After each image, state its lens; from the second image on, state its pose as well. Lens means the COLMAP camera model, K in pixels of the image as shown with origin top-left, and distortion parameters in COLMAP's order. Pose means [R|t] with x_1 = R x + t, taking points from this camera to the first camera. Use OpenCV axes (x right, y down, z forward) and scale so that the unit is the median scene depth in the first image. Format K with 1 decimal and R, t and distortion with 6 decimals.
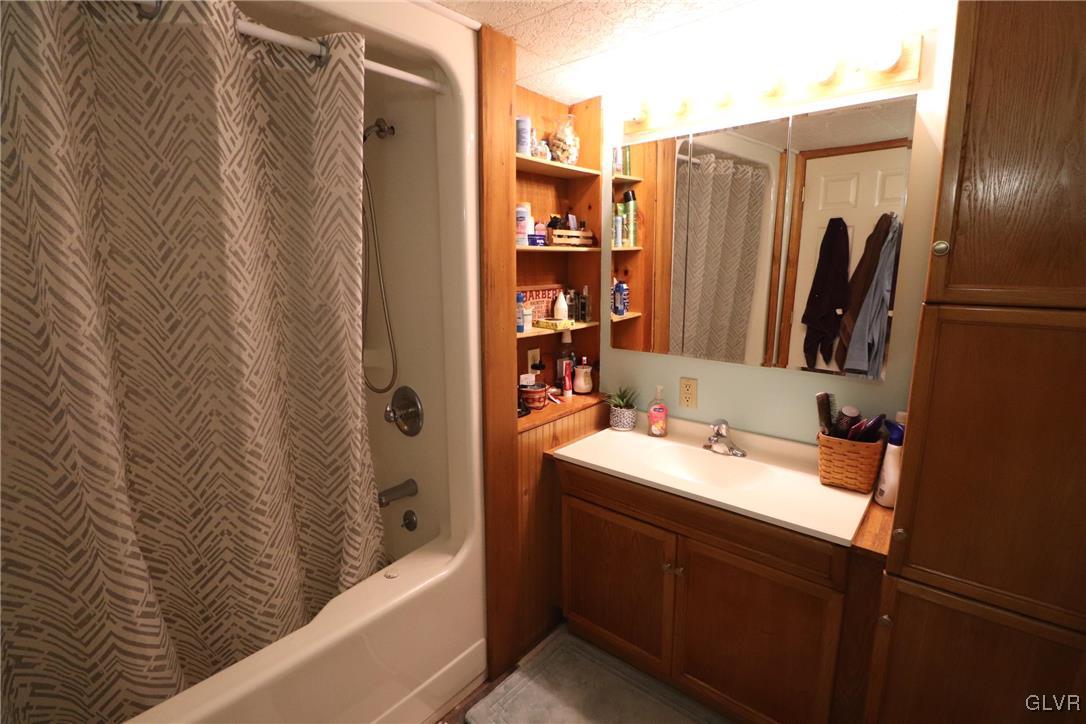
lens RADIAL K [[510.4, 0, 543.0], [0, 510.4, 362.0], [0, 0, 1]] dist [0.004658, -0.014056]
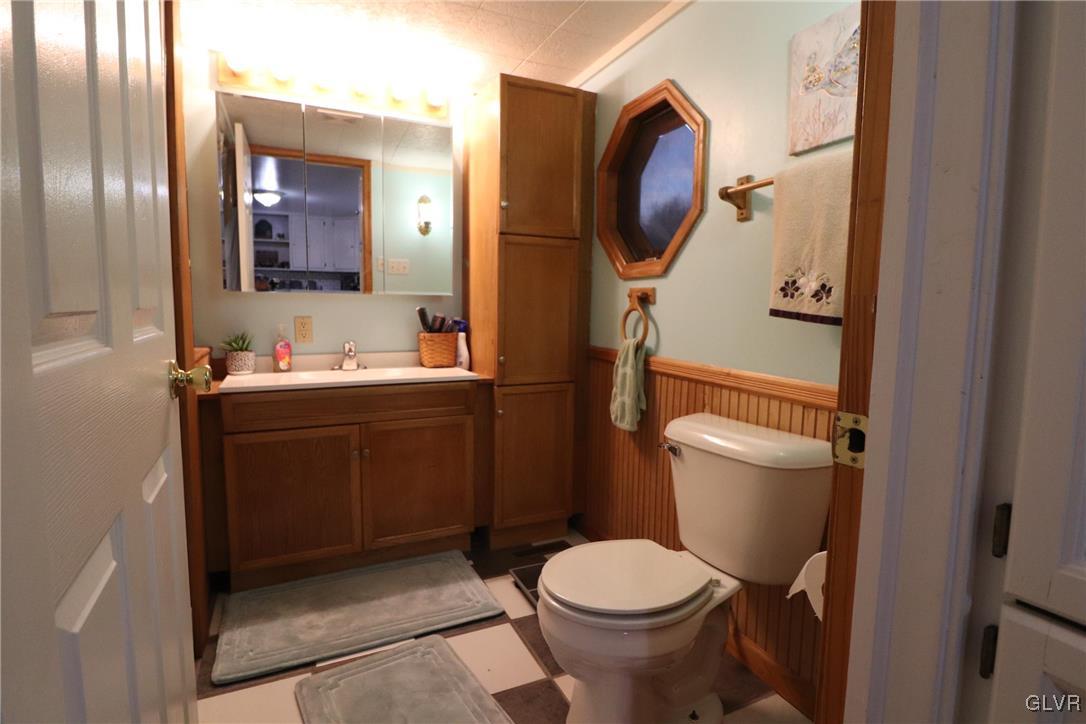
lens RADIAL K [[575.9, 0, 543.0], [0, 575.9, 362.0], [0, 0, 1]] dist [0.002705, 0.000083]
pose [[0.406092, -0.077298, 0.910557, -0.740911], [0.163563, 0.986474, 0.010797, 0.225042], [-0.899075, 0.144549, 0.413243, 0.001766]]
